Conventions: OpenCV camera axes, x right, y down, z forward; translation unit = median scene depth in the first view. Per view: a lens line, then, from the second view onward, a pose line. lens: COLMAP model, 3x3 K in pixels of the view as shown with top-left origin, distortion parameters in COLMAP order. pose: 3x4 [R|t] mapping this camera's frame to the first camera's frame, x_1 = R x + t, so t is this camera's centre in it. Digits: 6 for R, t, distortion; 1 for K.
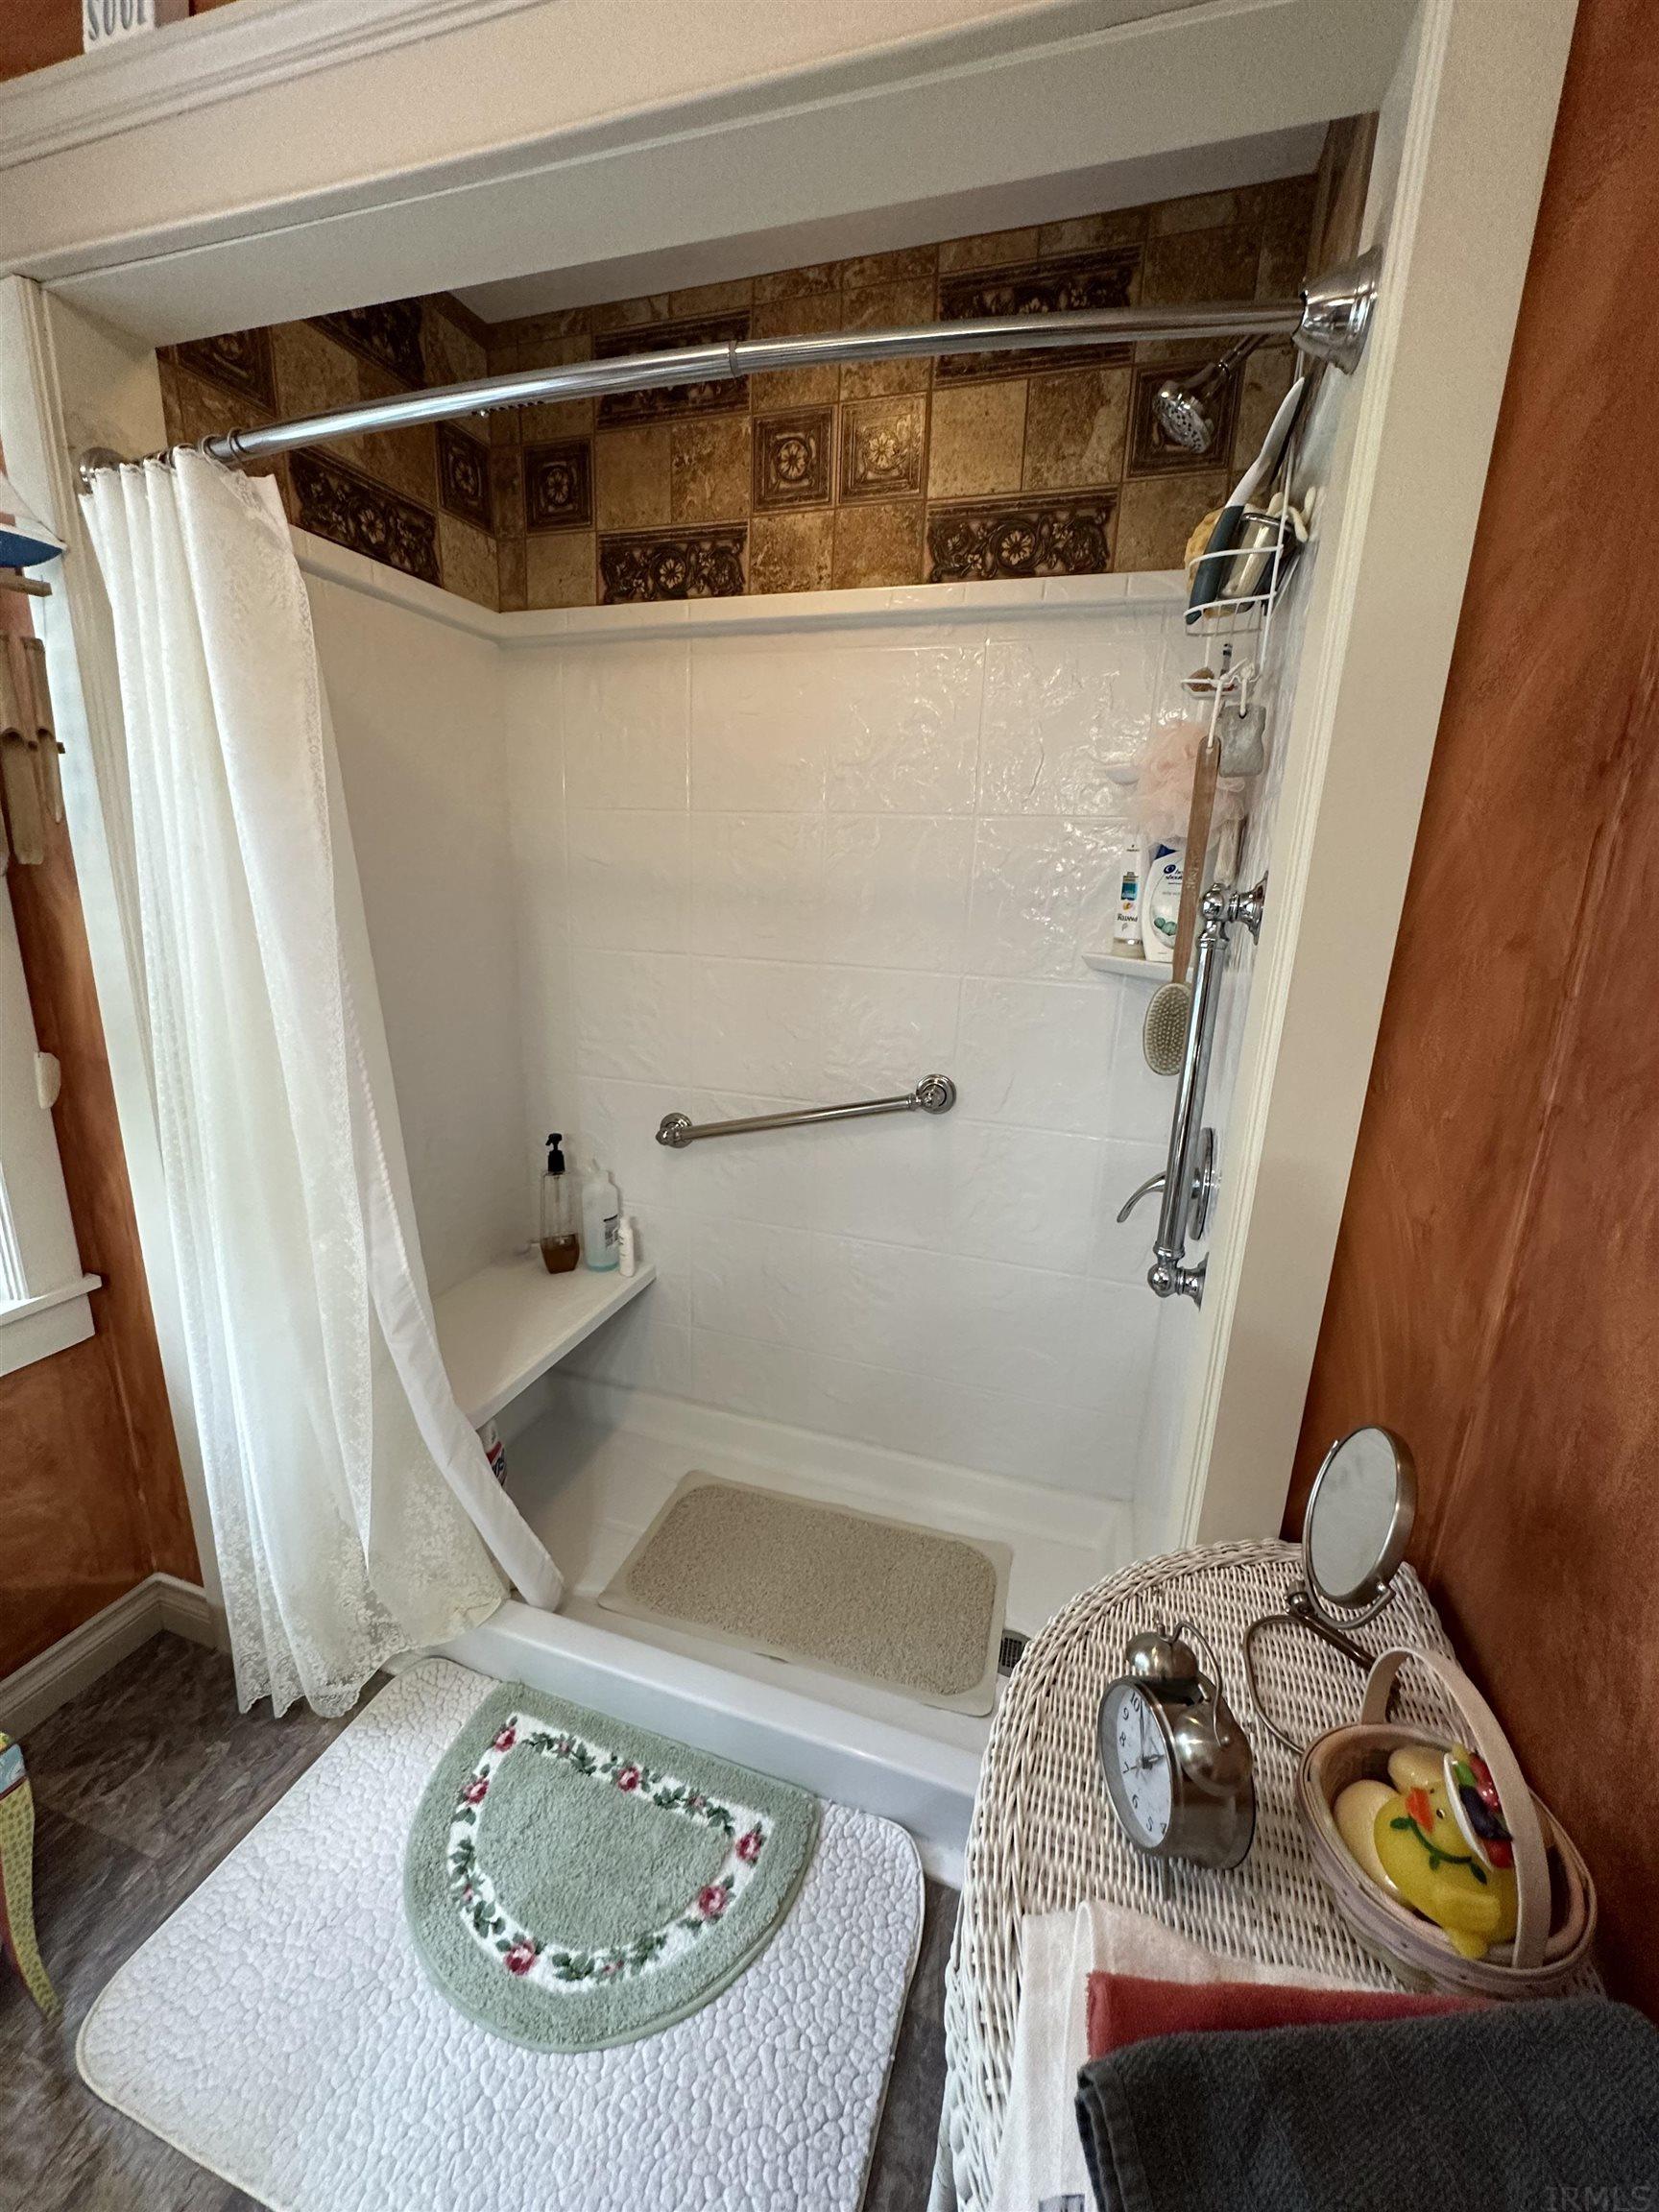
lens RADIAL K [[884.4, 0, 830.0], [0, 884.4, 1072.5], [0, 0, 1]] dist [0.000585, -0.000857]
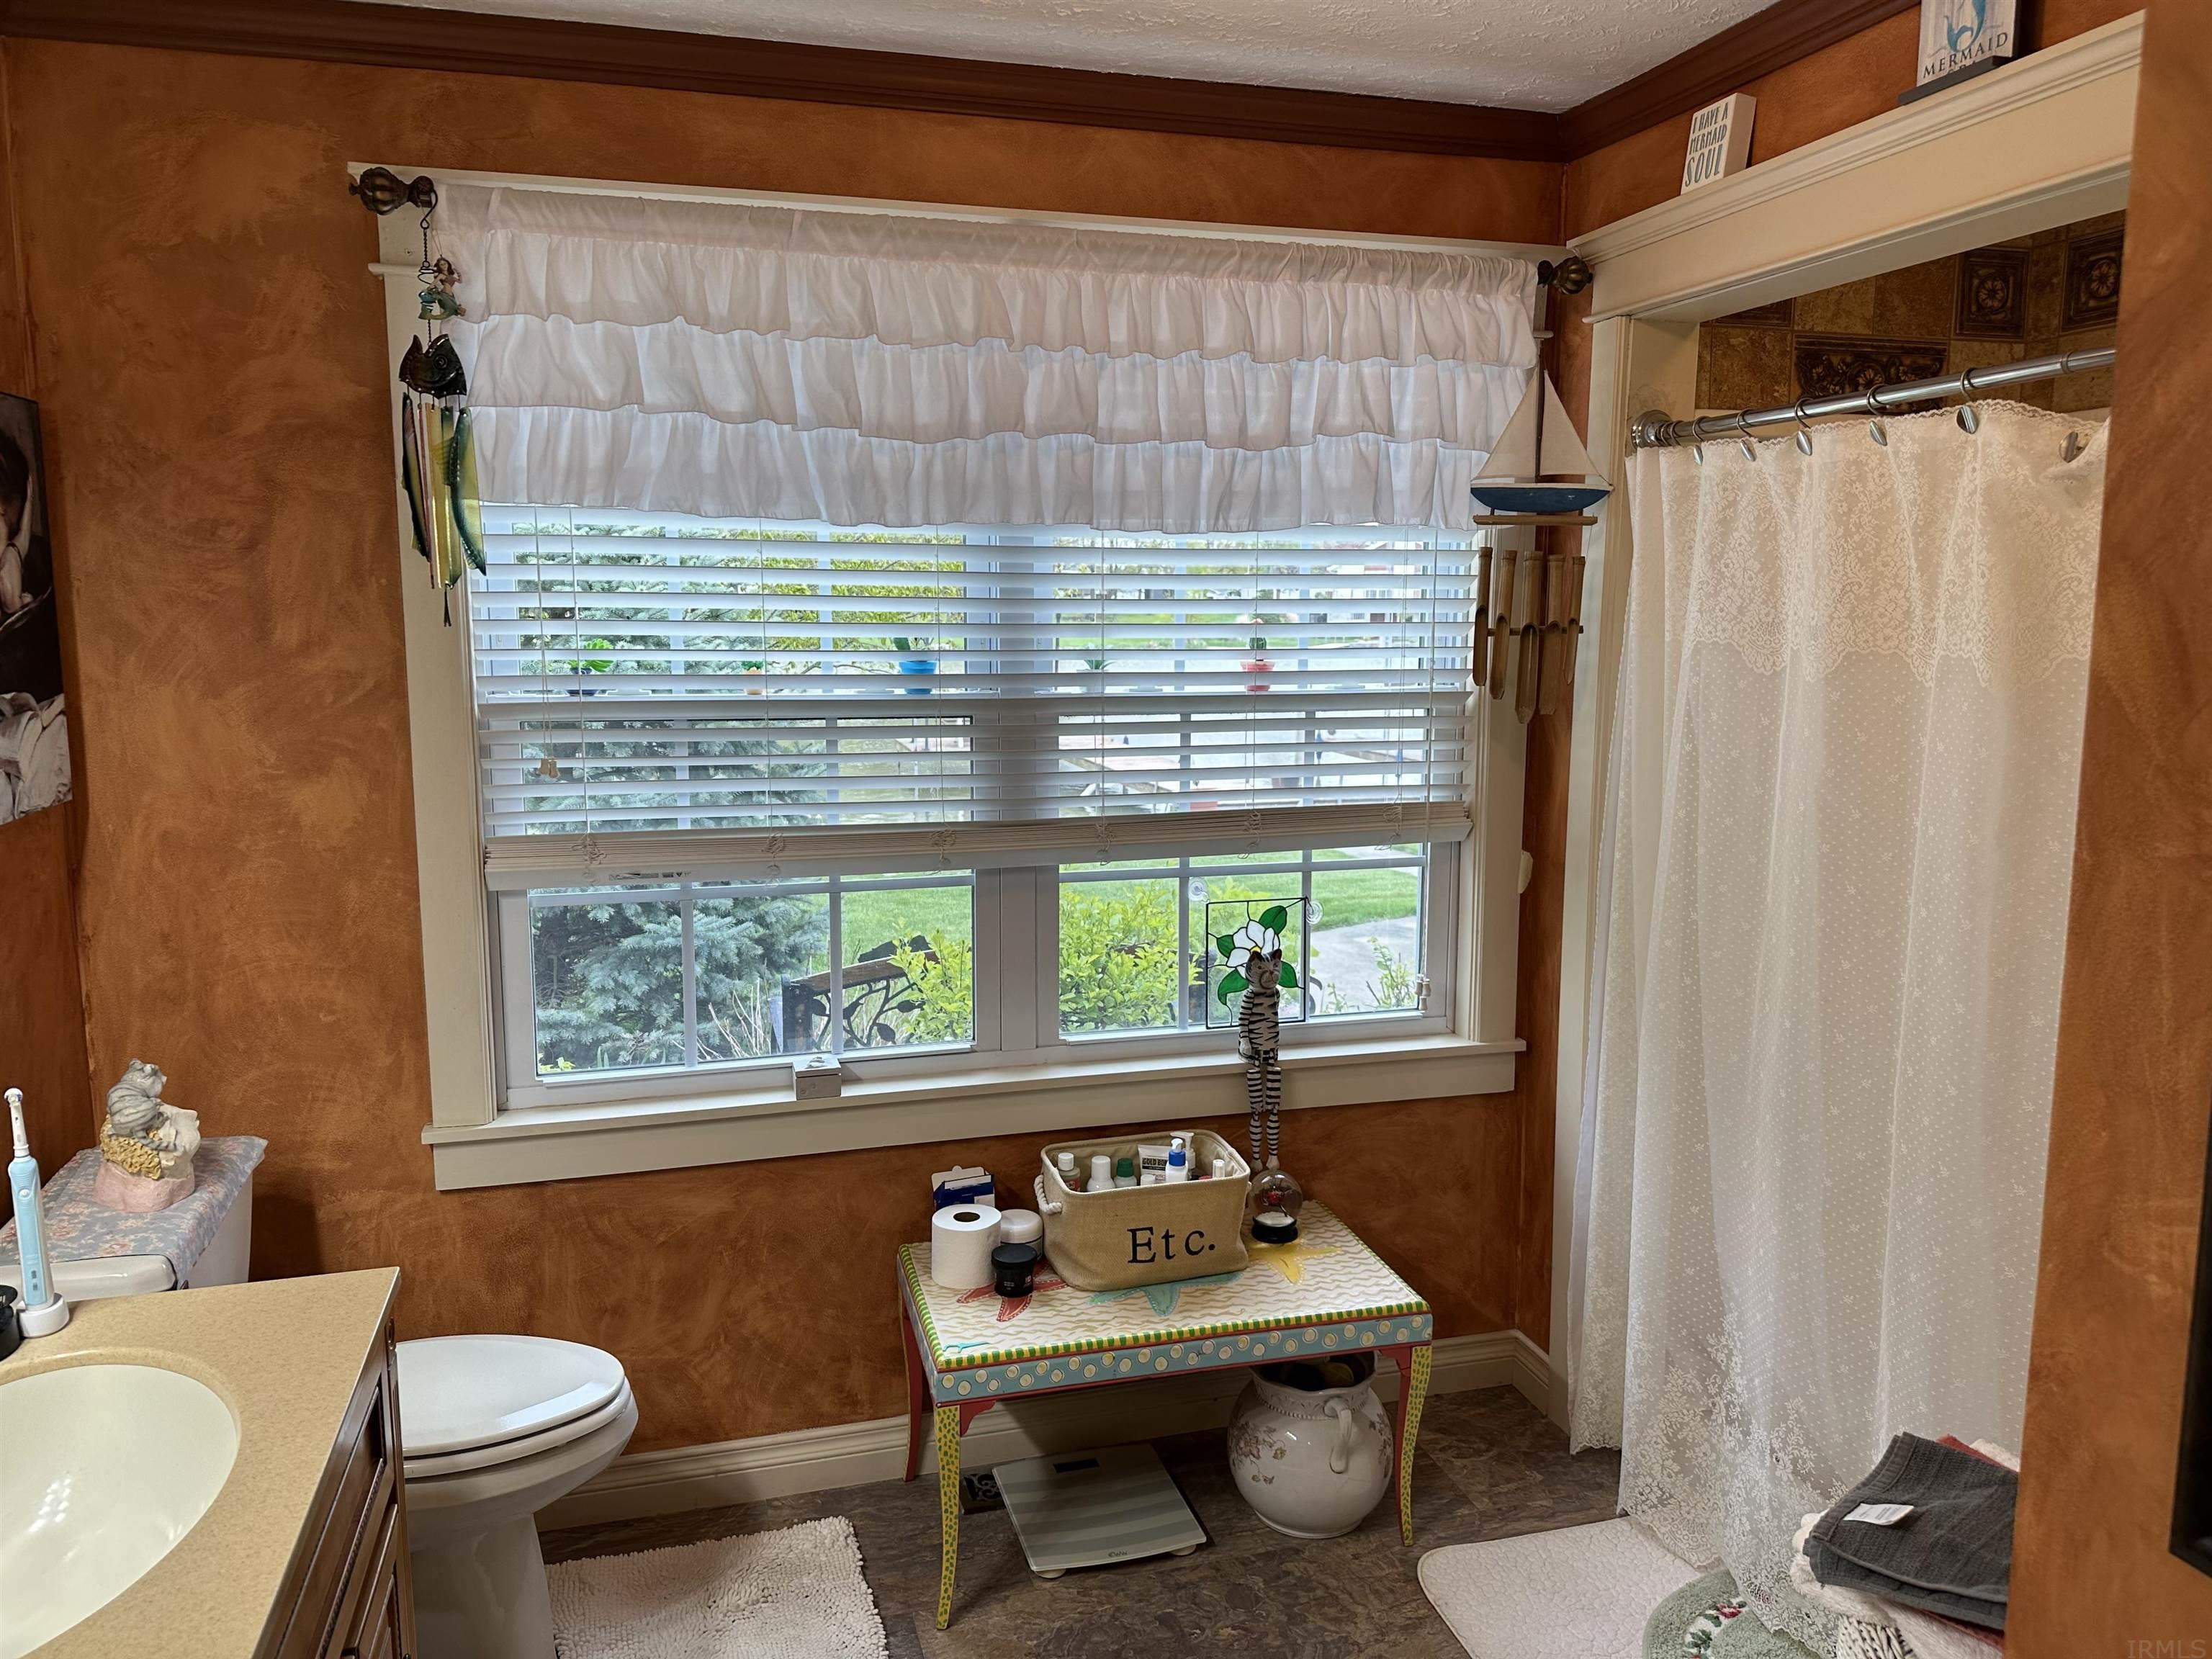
lens RADIAL K [[1538.5, 0, 1102.5], [0, 1538.5, 840.1], [0, 0, 1]] dist [0.105781, -0.153284]
pose [[0.555464, 0.105776, -0.824785, 0.581069], [-0.181102, 0.983456, 0.004159, 0.061214], [0.811580, 0.147060, 0.565431, -0.721104]]
